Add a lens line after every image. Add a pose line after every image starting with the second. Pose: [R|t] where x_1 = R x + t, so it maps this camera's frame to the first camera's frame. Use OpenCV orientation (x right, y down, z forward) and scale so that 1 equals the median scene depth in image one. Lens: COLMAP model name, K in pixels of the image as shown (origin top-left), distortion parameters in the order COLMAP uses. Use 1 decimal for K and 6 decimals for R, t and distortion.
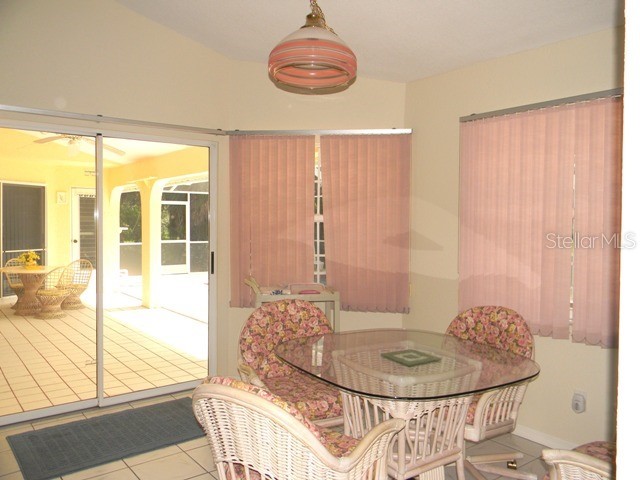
lens RADIAL K [[514.6, 0, 318.2], [0, 514.6, 240.6], [0, 0, 1]] dist [0.023877, -0.011839]
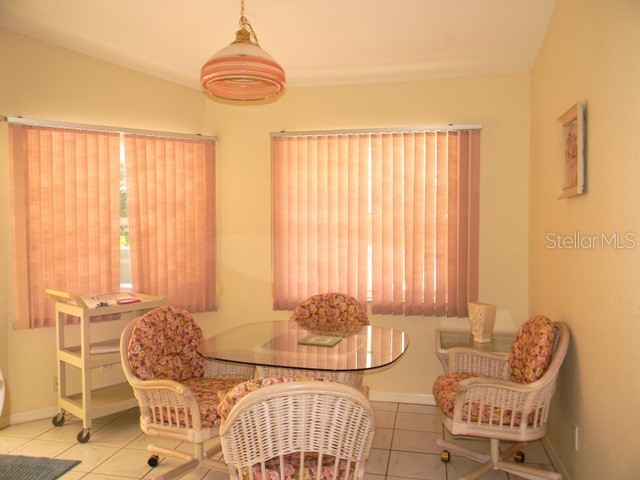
lens RADIAL K [[514.6, 0, 316.1], [0, 514.6, 240.6], [0, 0, 1]] dist [0.023877, -0.011839]
pose [[0.771933, -0.033452, 0.634823, -0.454633], [0.031085, 0.999406, 0.014865, -0.017153], [-0.634943, 0.008259, 0.772515, 0.070858]]
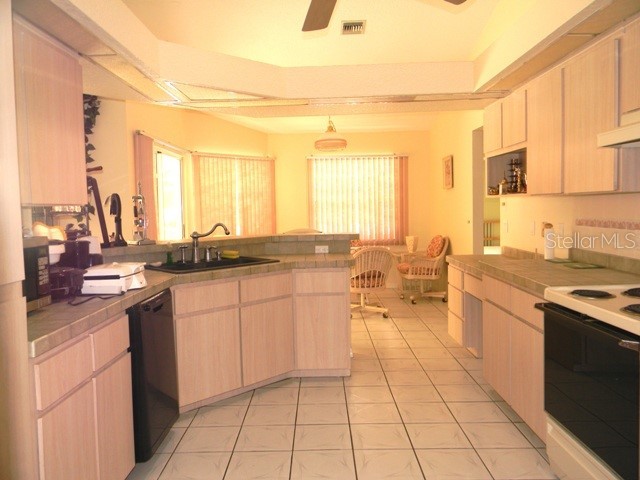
lens RADIAL K [[514.6, 0, 320.2], [0, 514.6, 237.0], [0, 0, 1]] dist [0.023877, -0.011839]
pose [[0.618433, -0.066627, 0.783008, -1.746373], [0.054973, 0.997626, 0.041471, 0.025733], [-0.783912, 0.017397, 0.620628, -0.510825]]
